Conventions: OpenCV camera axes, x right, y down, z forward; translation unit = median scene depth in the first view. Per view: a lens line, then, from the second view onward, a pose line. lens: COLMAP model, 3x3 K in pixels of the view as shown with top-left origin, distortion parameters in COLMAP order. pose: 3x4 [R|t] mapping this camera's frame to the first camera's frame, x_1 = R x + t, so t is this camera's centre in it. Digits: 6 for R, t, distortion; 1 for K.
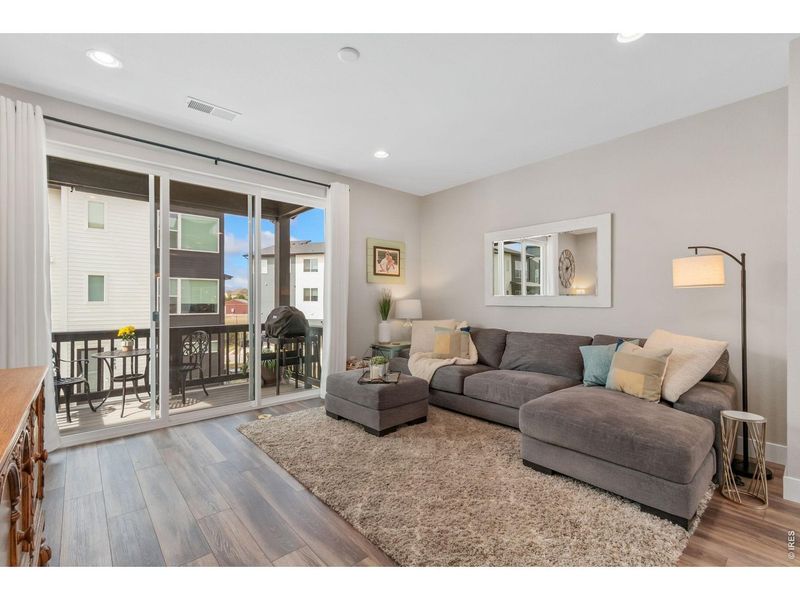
lens RADIAL K [[343.4, 0, 382.3], [0, 343.4, 300.7], [0, 0, 1]] dist [-0.004194, 0.000178]
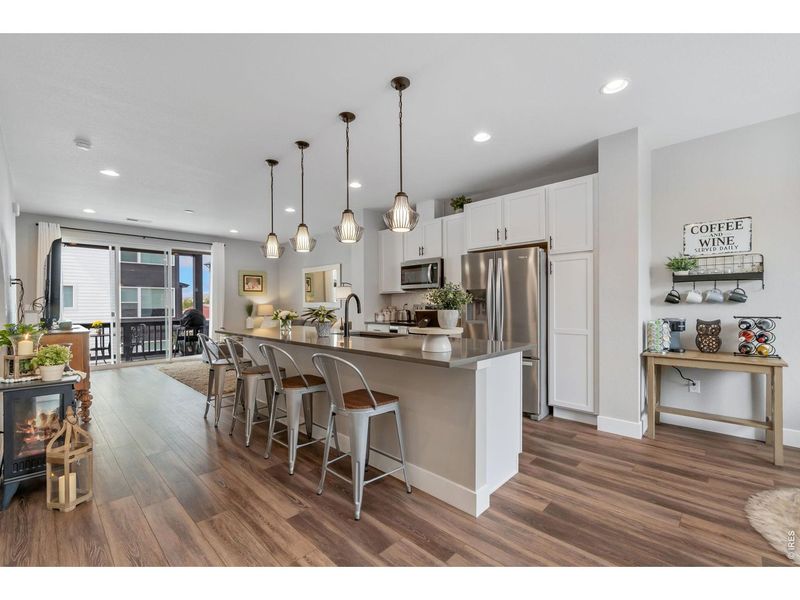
lens RADIAL K [[343.4, 0, 381.6], [0, 343.4, 315.8], [0, 0, 1]] dist [-0.004194, 0.000178]
pose [[0.998149, -0.005266, 0.060591, 0.579076], [0.003427, 0.999531, 0.030419, 0.000201], [-0.060723, -0.030155, 0.997699, -0.804199]]
